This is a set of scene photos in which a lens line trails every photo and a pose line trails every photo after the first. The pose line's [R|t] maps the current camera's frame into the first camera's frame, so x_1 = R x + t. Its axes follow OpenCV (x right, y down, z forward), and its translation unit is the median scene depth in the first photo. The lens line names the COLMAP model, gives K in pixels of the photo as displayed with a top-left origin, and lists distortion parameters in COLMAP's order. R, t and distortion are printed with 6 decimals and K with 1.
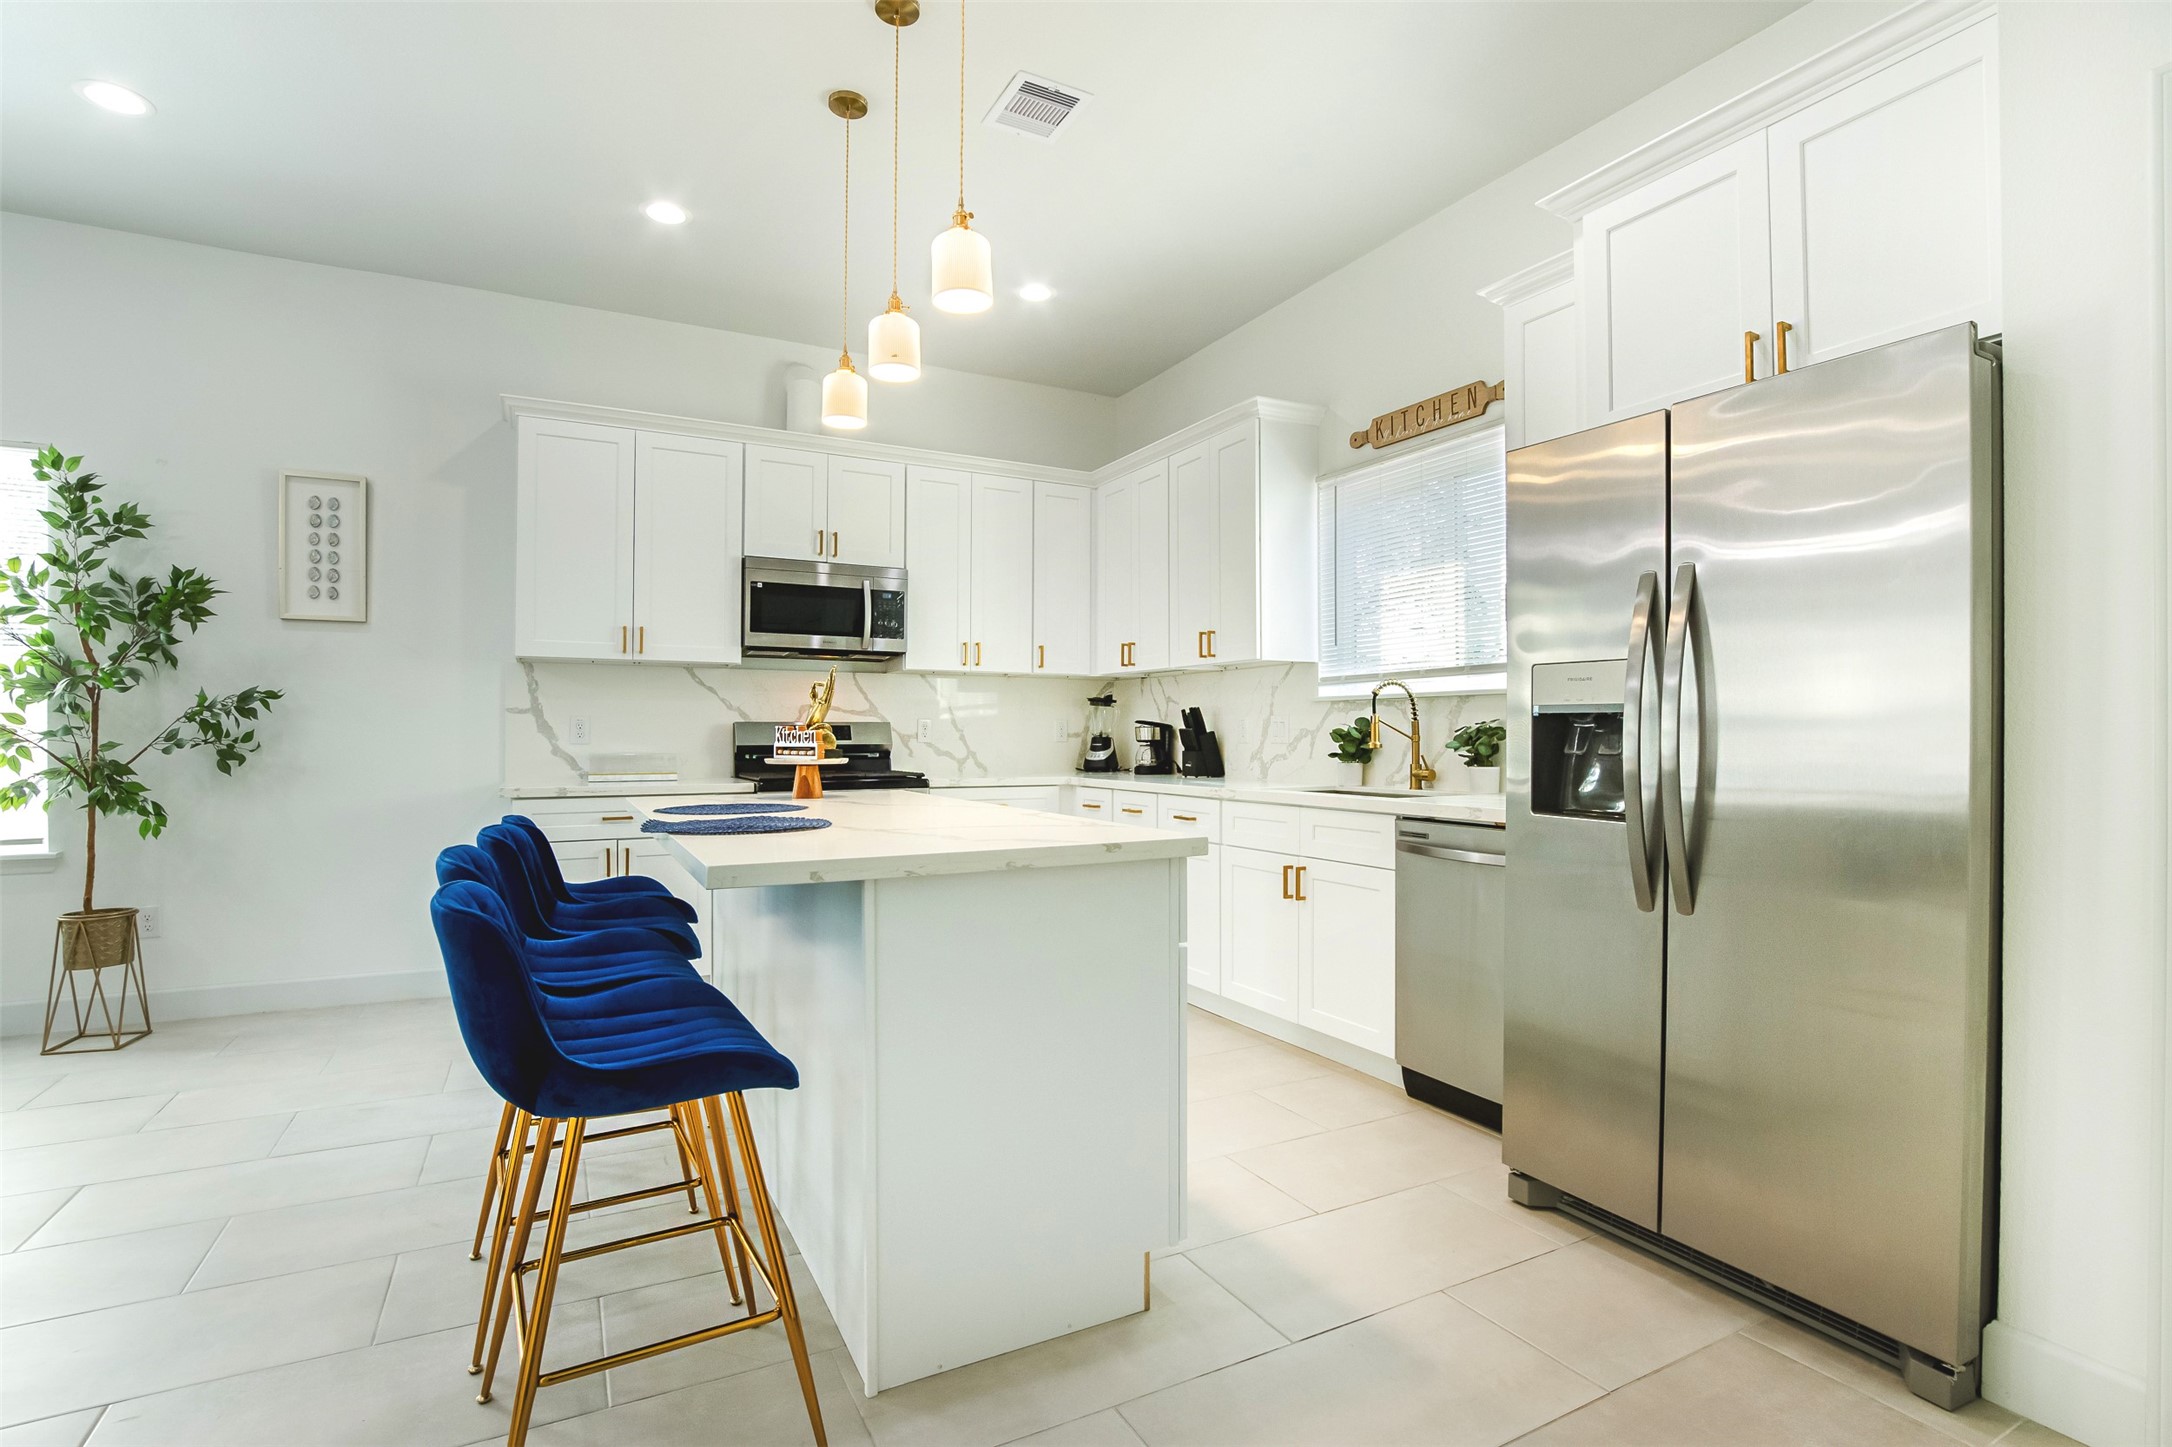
lens RADIAL K [[1039.1, 0, 1090.6], [0, 1039.1, 729.2], [0, 0, 1]] dist [-0.027723, 0.000768]
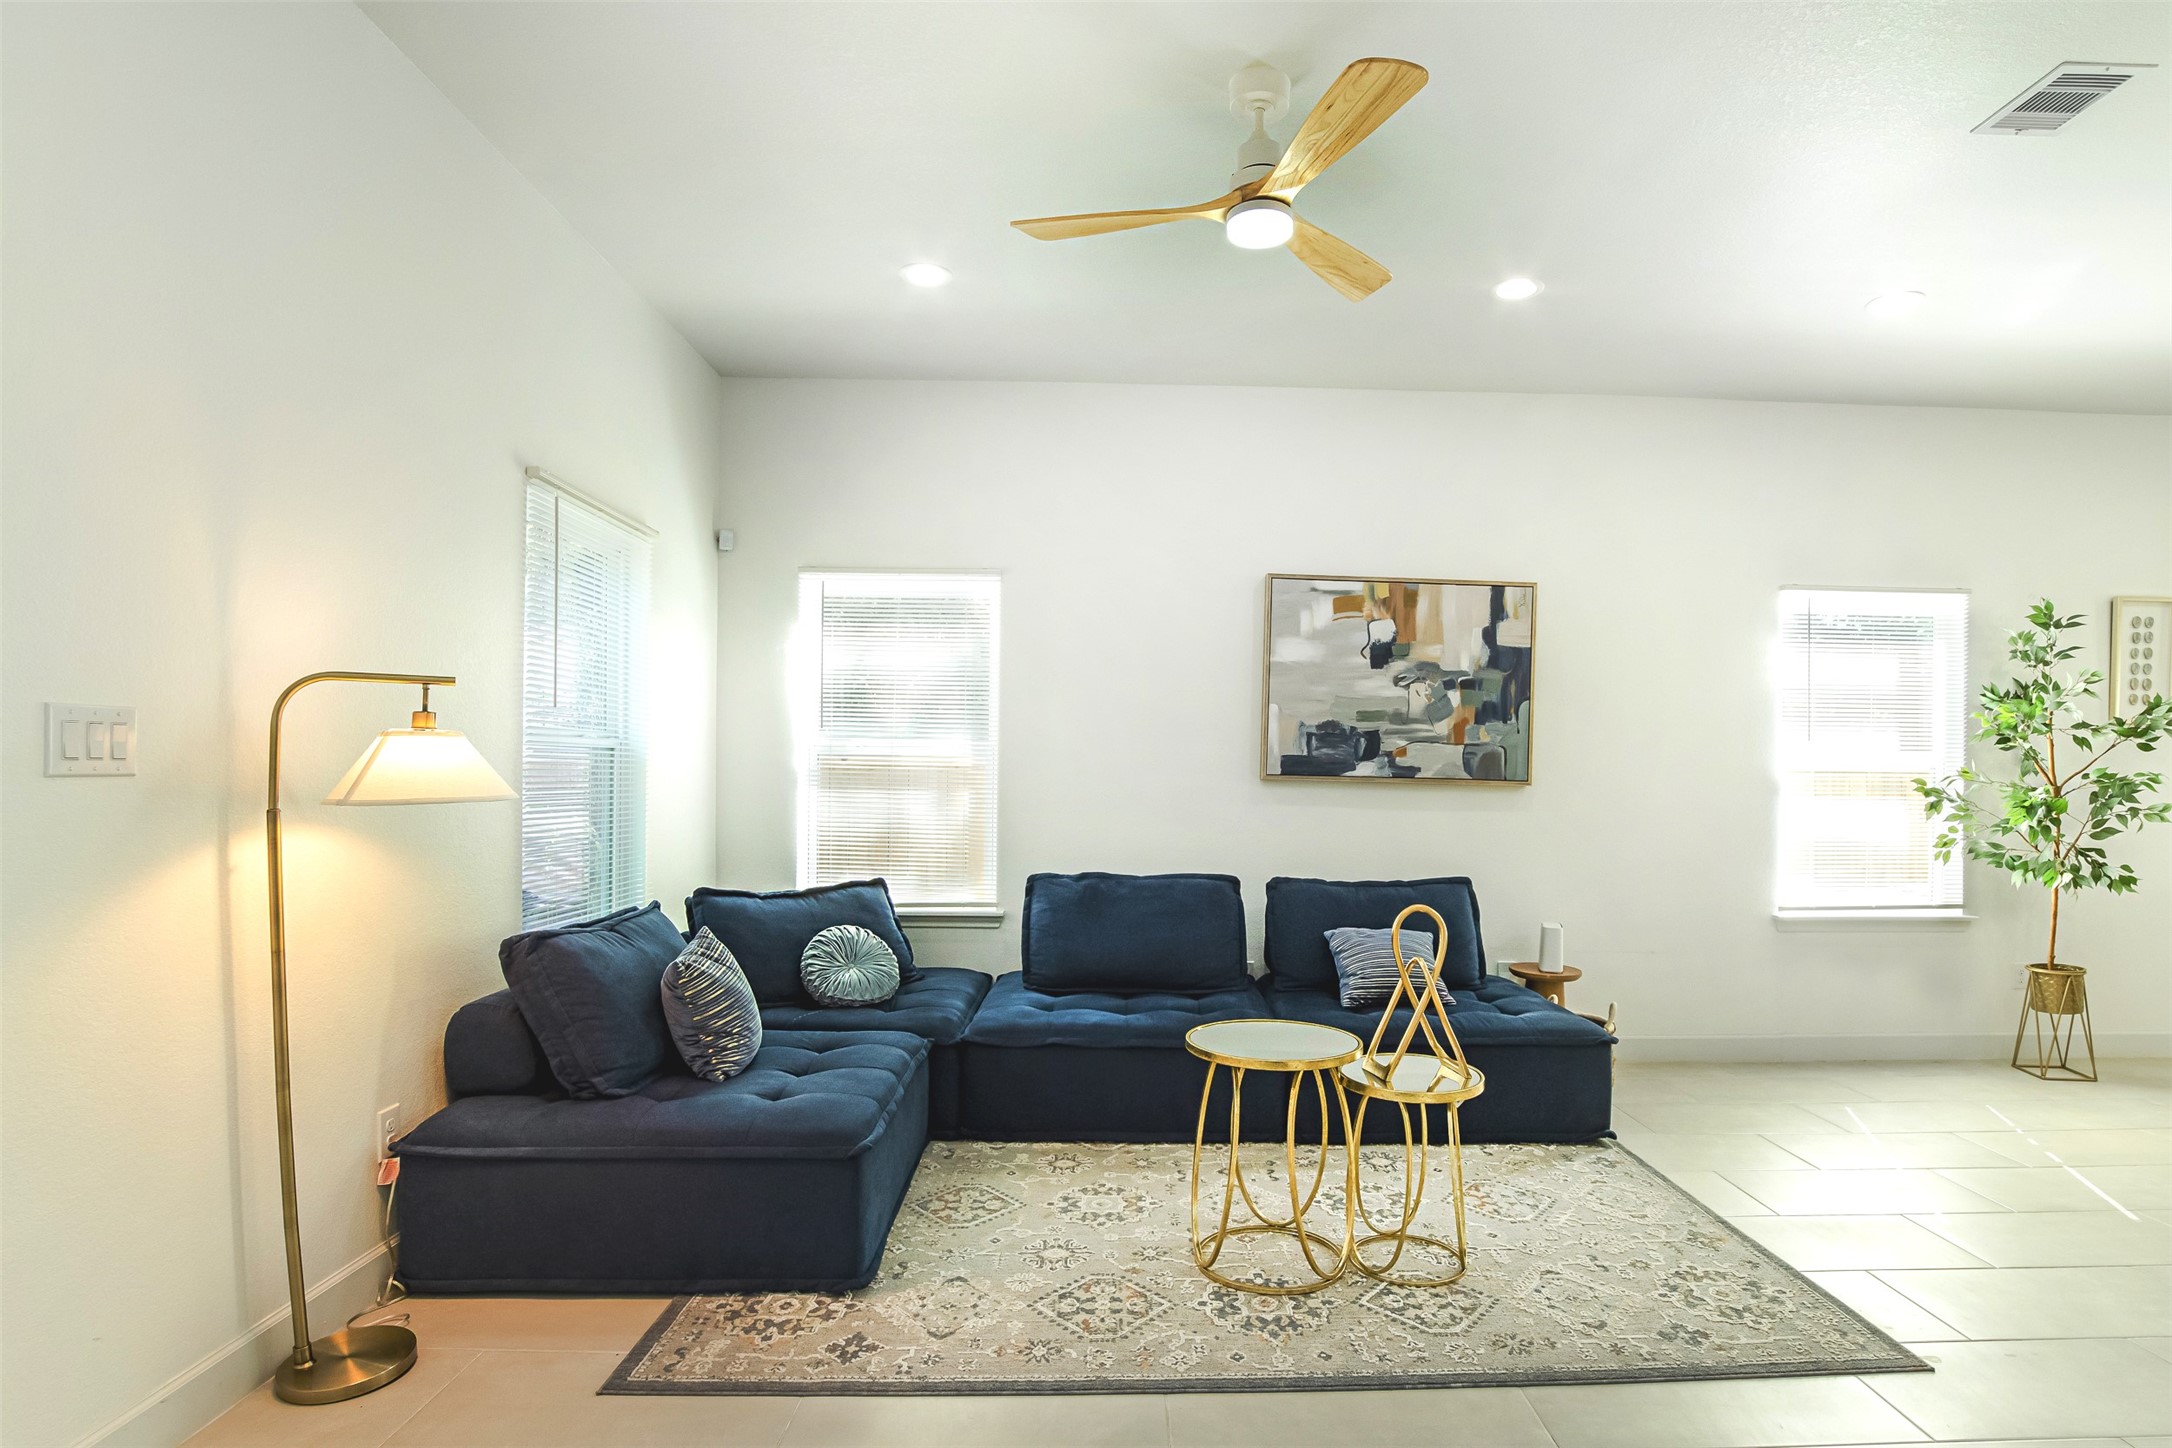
lens RADIAL K [[1072.9, 0, 1094.6], [0, 1072.9, 785.5], [0, 0, 1]] dist [-0.031260, 0.002125]
pose [[0.897253, 0.007976, -0.441444, -1.252455], [-0.005197, 0.999958, 0.007504, -0.037717], [0.441485, -0.004439, 0.897257, -0.561619]]
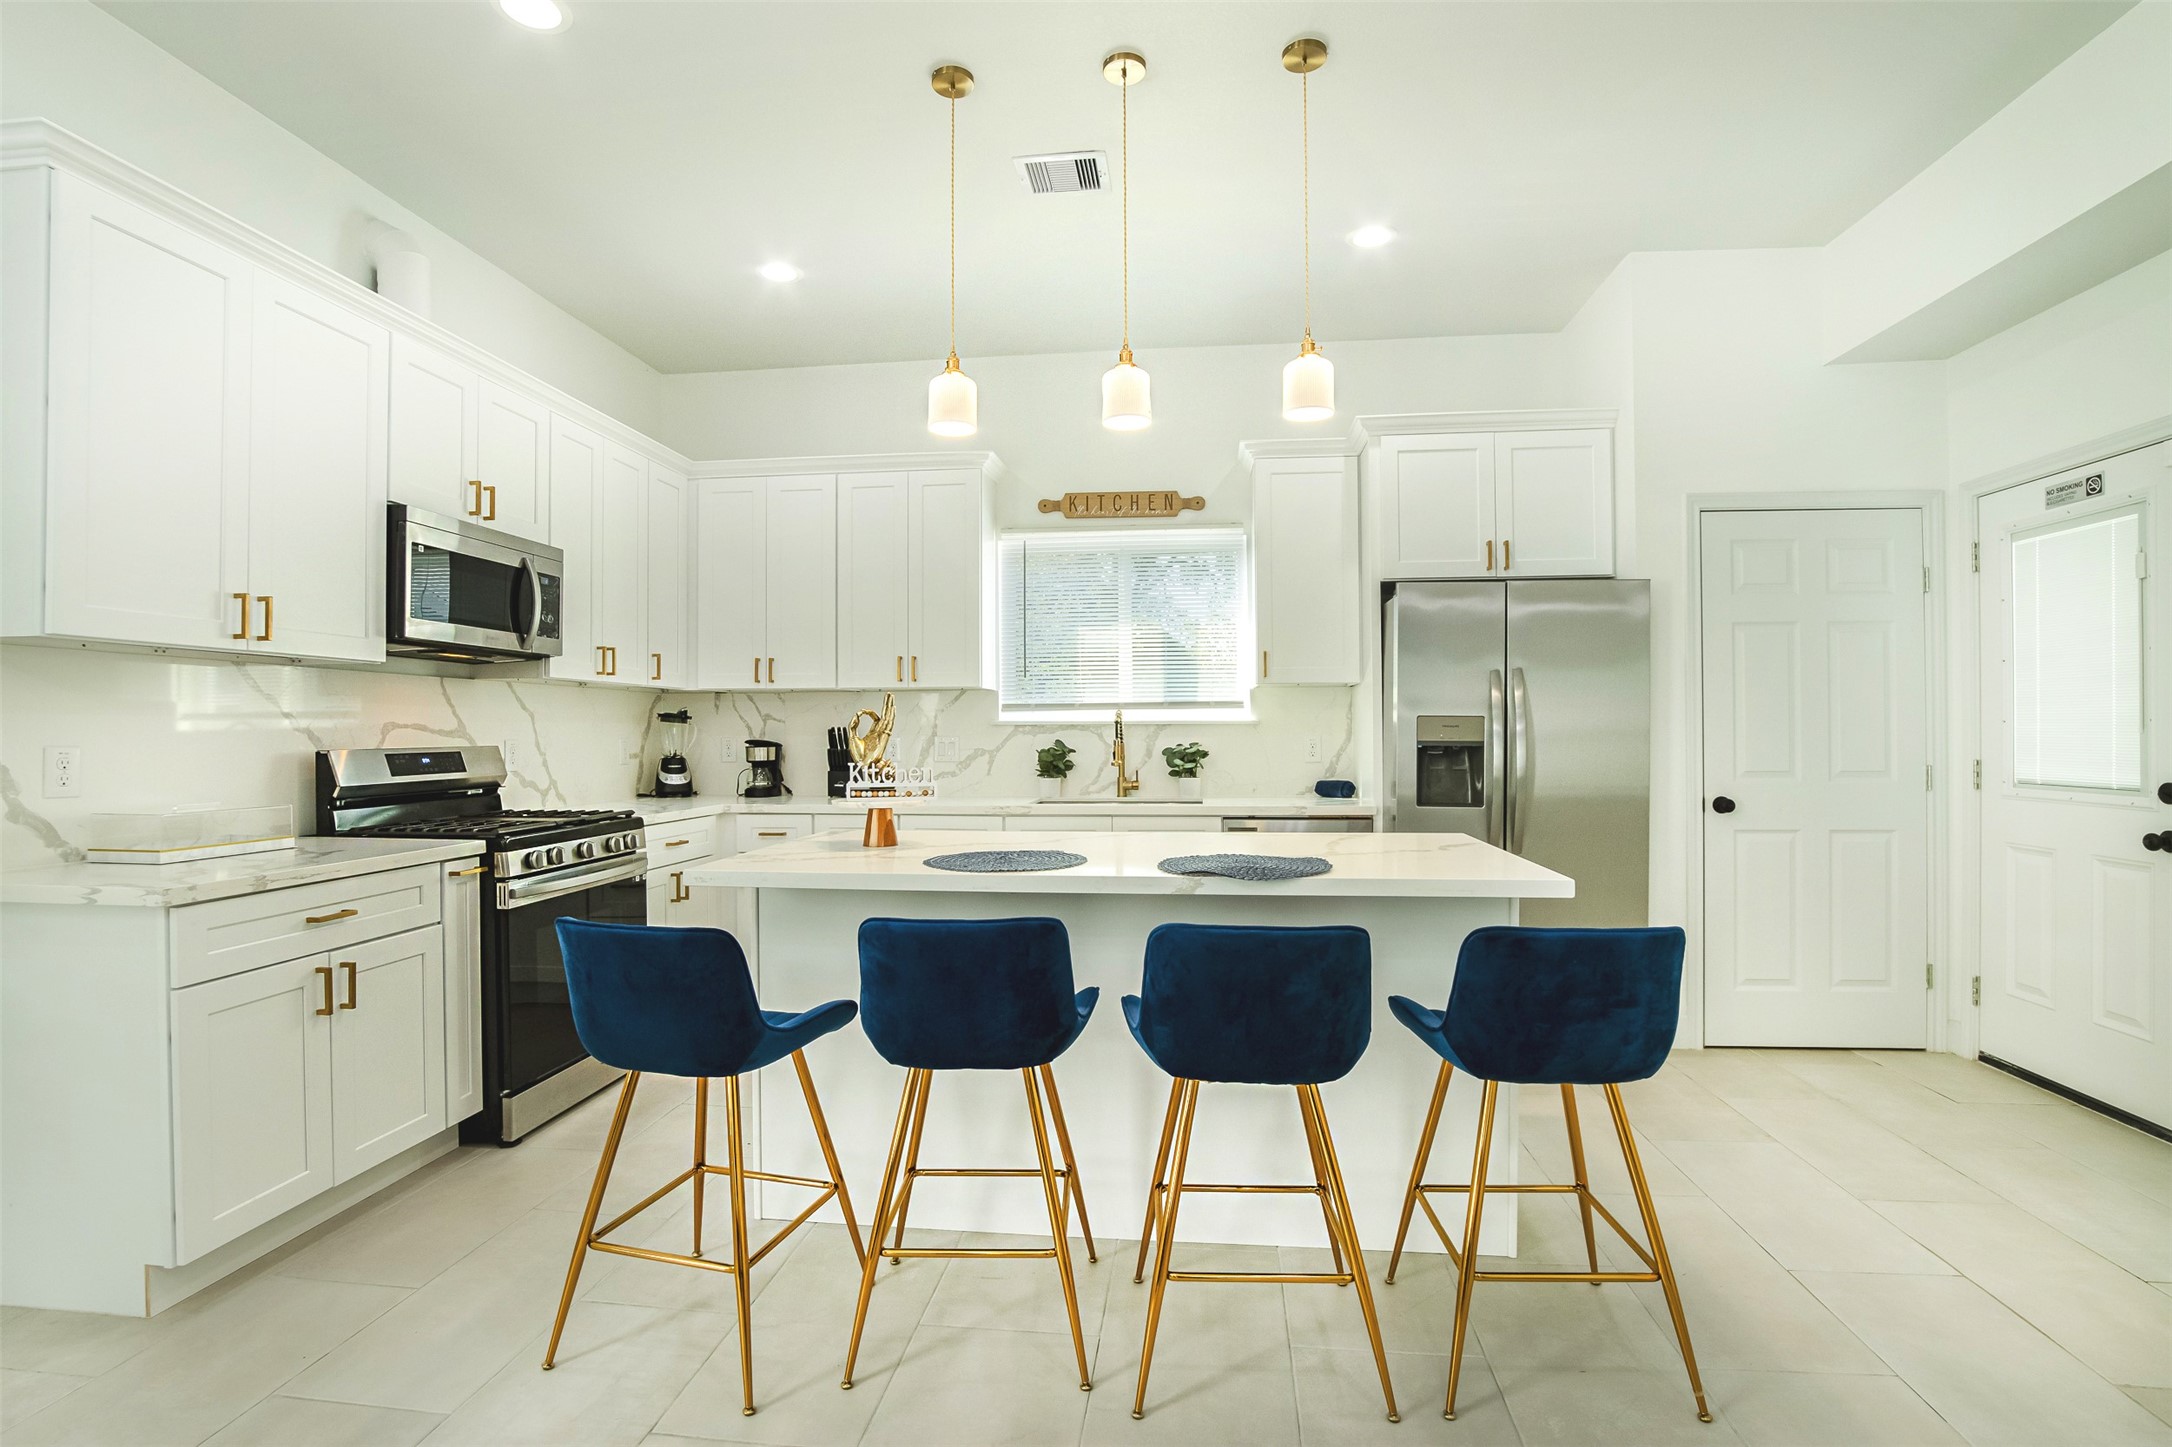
lens RADIAL K [[1039.1, 0, 1090.6], [0, 1039.1, 729.2], [0, 0, 1]] dist [-0.027723, 0.000768]
pose [[0.558013, -0.000698, 0.829832, -0.676982], [-0.000602, 0.999999, 0.001246, -0.023577], [-0.829832, -0.001195, 0.558012, 0.280447]]
